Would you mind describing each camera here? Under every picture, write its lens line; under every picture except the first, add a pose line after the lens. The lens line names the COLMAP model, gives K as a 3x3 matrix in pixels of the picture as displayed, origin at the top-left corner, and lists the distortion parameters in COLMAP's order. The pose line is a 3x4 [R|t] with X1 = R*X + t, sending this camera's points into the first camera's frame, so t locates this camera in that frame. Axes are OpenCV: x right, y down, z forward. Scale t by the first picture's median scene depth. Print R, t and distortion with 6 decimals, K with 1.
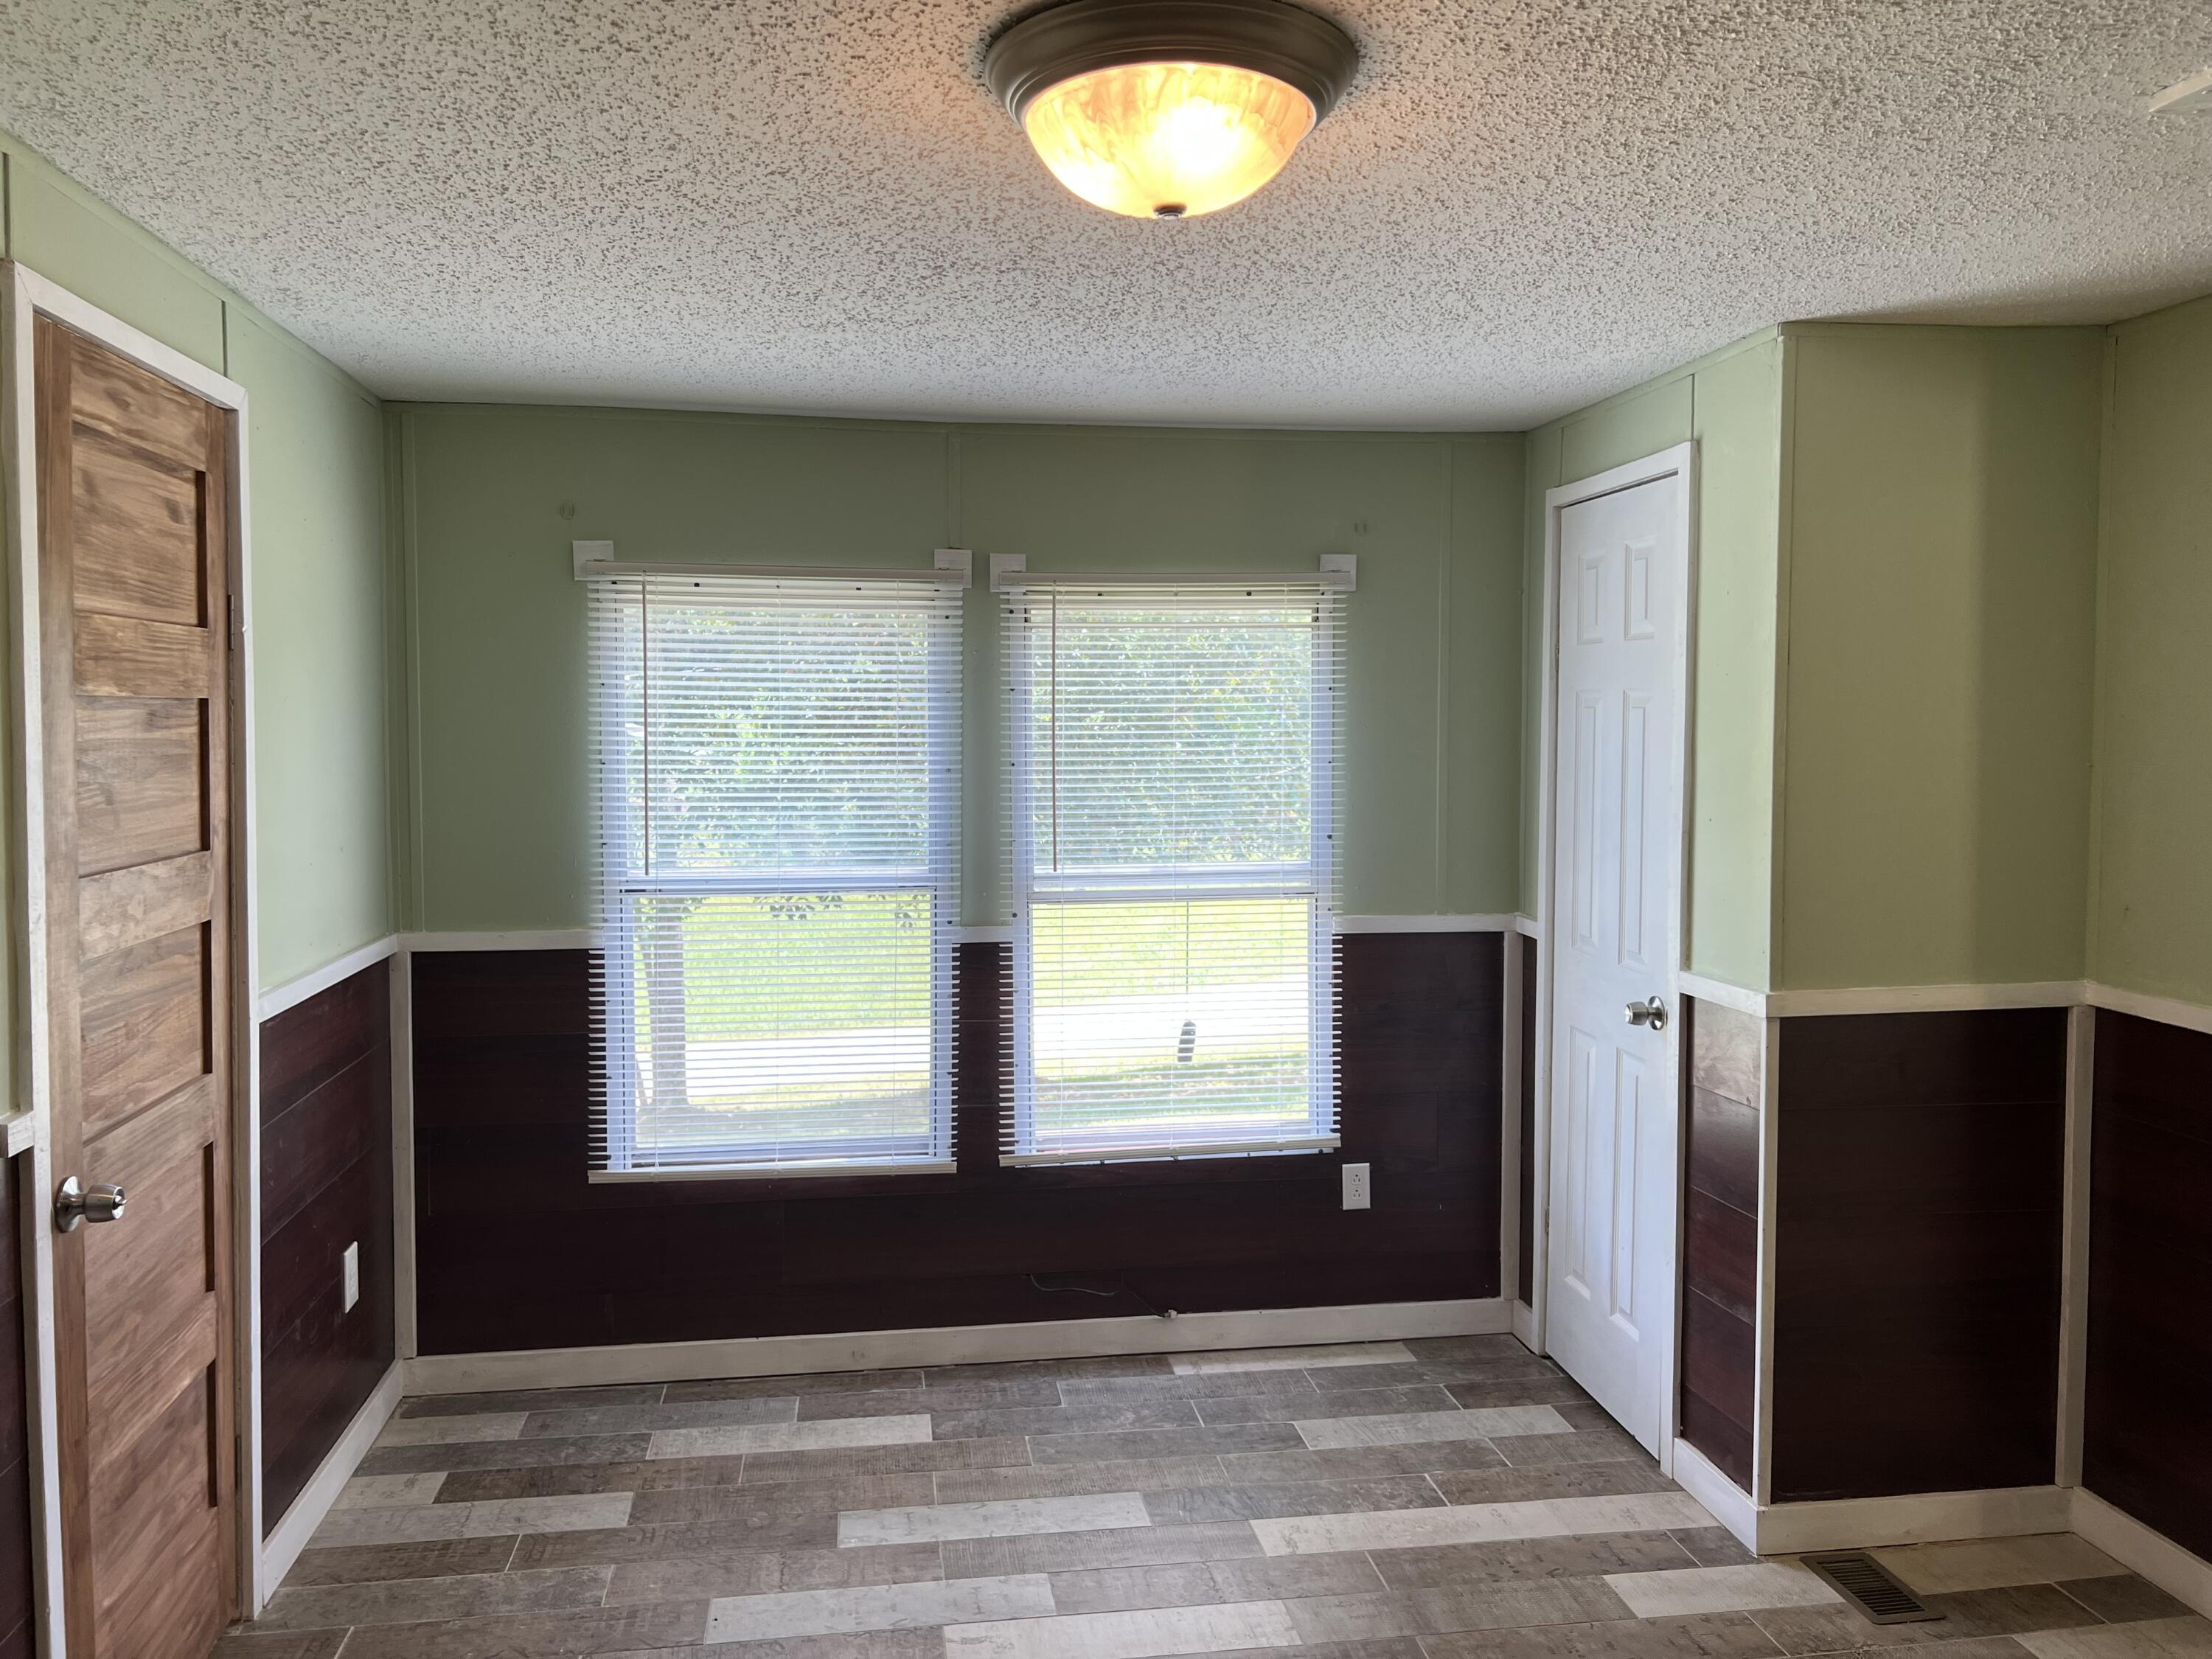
lens RADIAL K [[1678.2, 0, 1131.3], [0, 1678.2, 821.4], [0, 0, 1]] dist [0.026259, -0.003079]
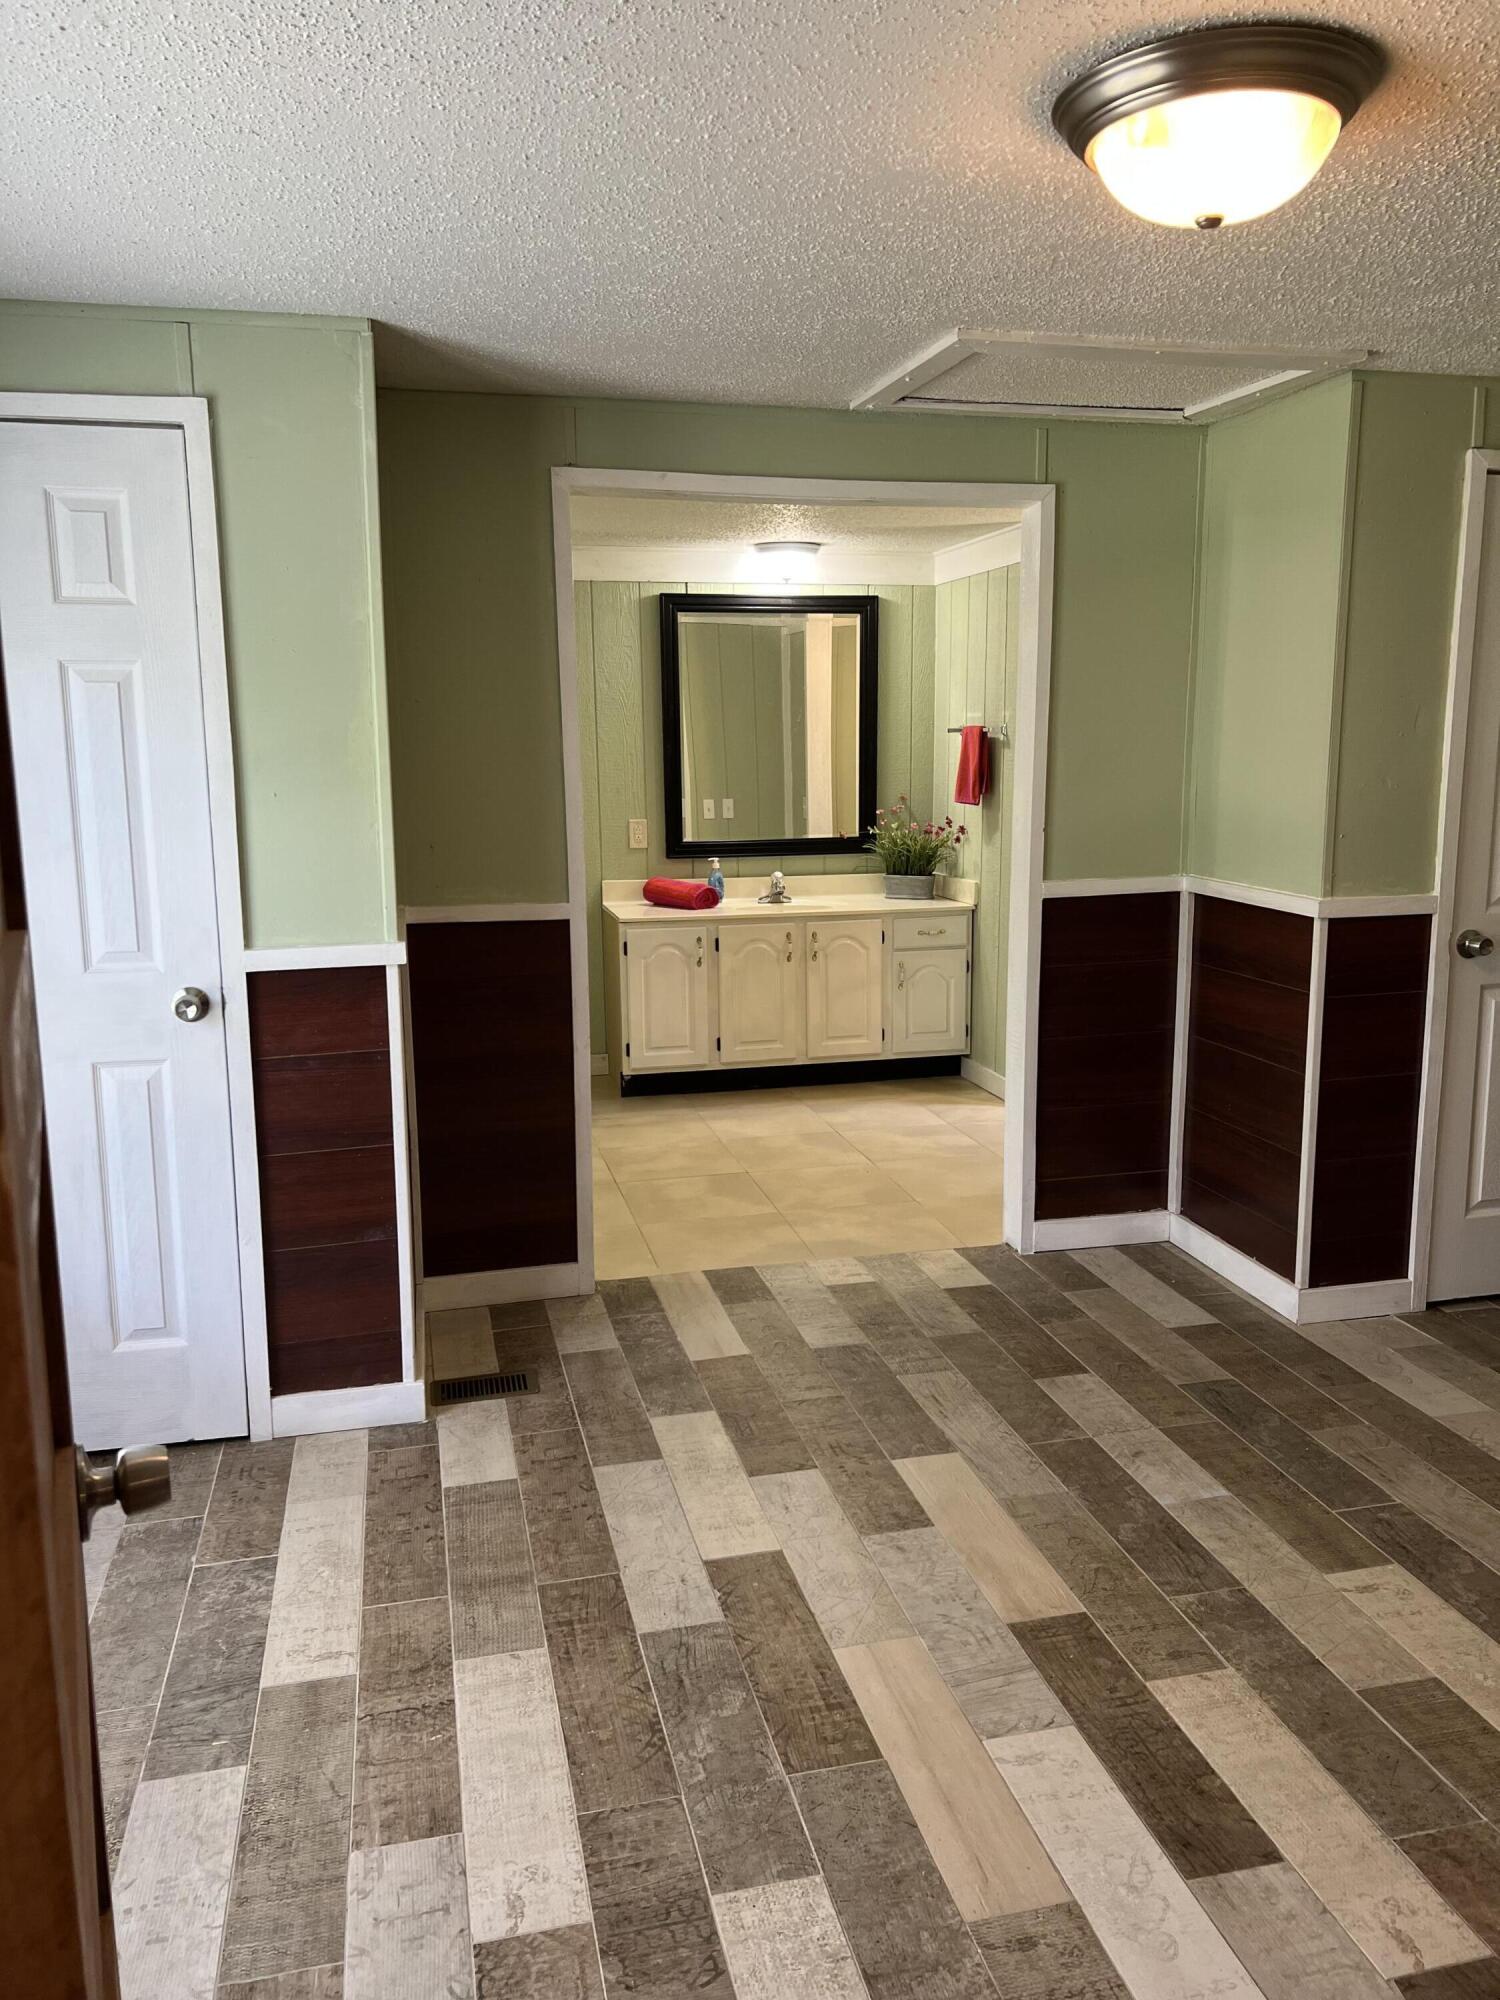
lens RADIAL K [[1517.4, 0, 750.0], [0, 1517.4, 1000.0], [0, 0, 1]] dist [0.026259, -0.003079]
pose [[-0.067762, -0.170911, 0.982954, -0.631233], [0.066582, 0.982247, 0.175378, -0.022801], [-0.995477, 0.077331, -0.055180, 0.808280]]
